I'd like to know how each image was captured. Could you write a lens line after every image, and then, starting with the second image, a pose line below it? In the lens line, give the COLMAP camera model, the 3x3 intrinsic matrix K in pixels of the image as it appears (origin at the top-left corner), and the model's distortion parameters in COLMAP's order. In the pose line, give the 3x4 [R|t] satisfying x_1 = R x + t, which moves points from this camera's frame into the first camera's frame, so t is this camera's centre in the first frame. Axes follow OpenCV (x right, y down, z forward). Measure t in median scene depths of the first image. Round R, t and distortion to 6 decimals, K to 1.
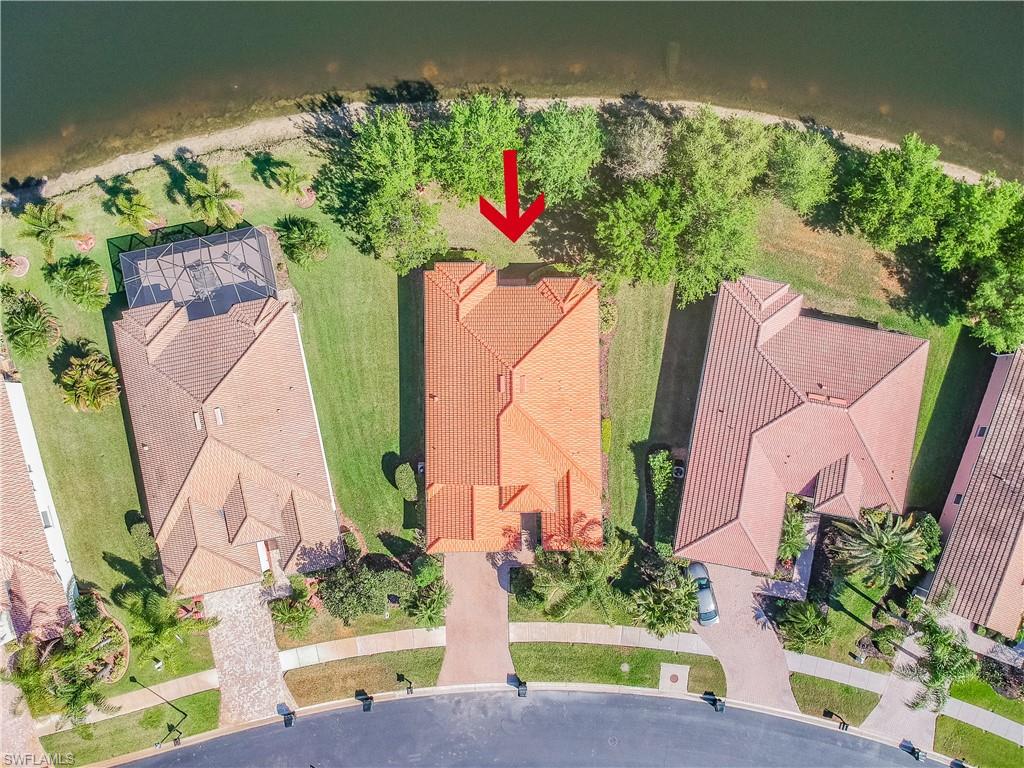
lens RADIAL K [[777.8, 0, 516.8], [0, 777.8, 389.1], [0, 0, 1]] dist [0.093414, -0.182559]
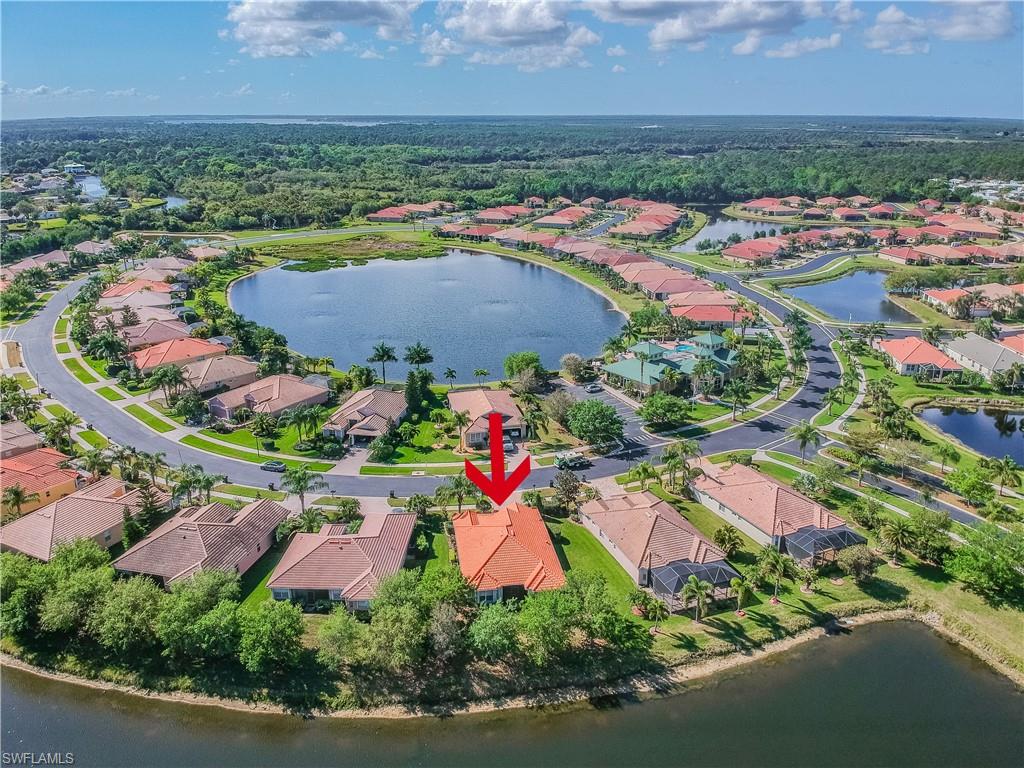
lens RADIAL K [[777.8, 0, 516.8], [0, 777.8, 389.1], [0, 0, 1]] dist [0.093414, -0.182559]
pose [[-0.989950, 0.037799, -0.136270, 0.189471], [-0.141389, -0.283010, 0.948638, -1.505109], [-0.002708, 0.958372, 0.285510, 0.102006]]
